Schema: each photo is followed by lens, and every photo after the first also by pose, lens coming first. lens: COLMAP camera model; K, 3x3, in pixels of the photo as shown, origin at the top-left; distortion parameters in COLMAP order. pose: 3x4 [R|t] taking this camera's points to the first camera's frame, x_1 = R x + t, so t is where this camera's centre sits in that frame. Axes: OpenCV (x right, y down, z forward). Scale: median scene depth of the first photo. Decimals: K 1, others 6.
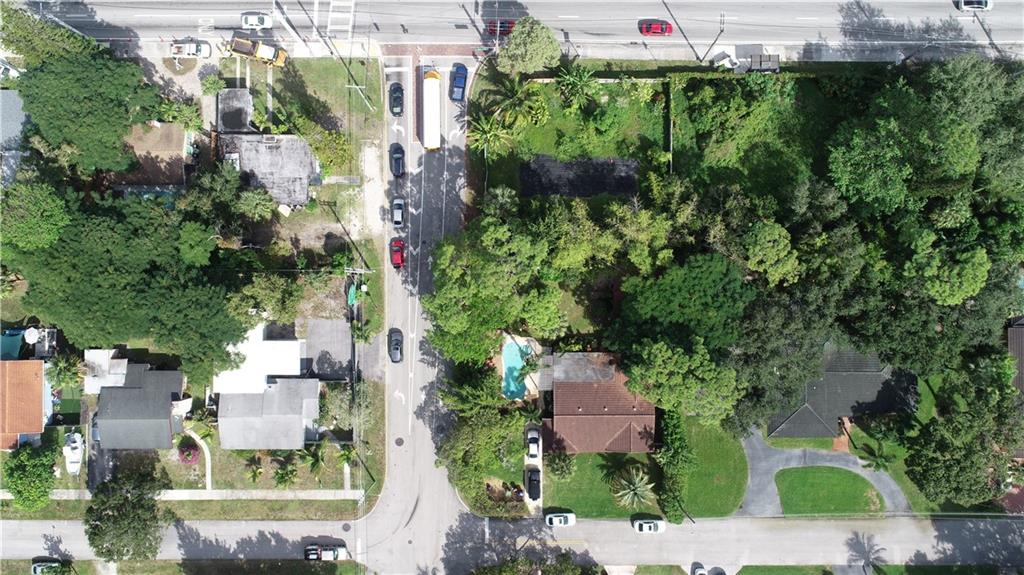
lens RADIAL K [[690.5, 0, 506.0], [0, 690.5, 285.8], [0, 0, 1]] dist [0.007865, -0.006159]
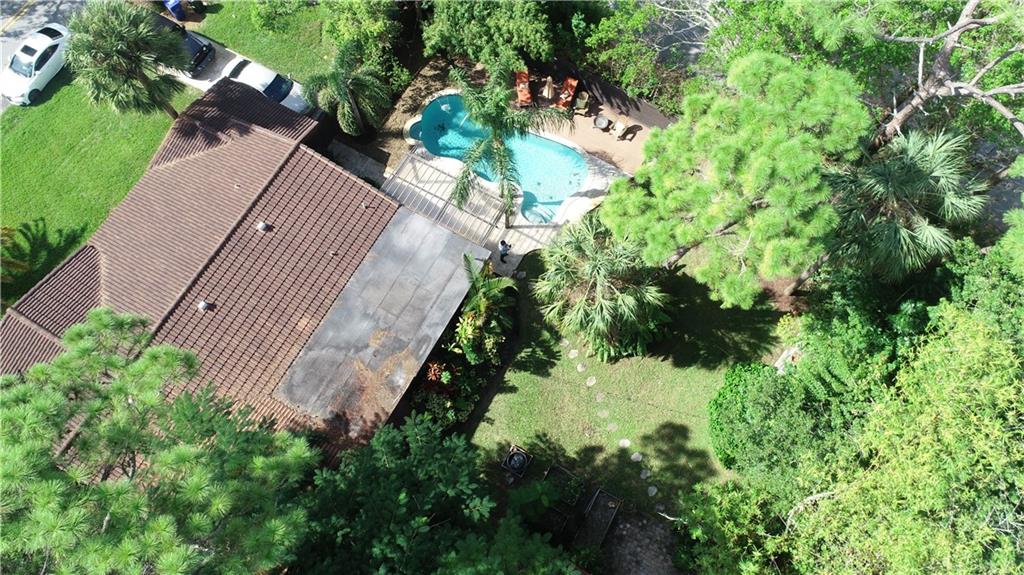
lens RADIAL K [[690.5, 0, 505.8], [0, 690.5, 286.9], [0, 0, 1]] dist [0.007865, -0.006159]
pose [[-0.490638, 0.814269, -0.310226, 0.157373], [-0.871166, -0.450794, 0.194565, 0.032191], [0.018580, 0.365719, 0.930540, 0.734179]]
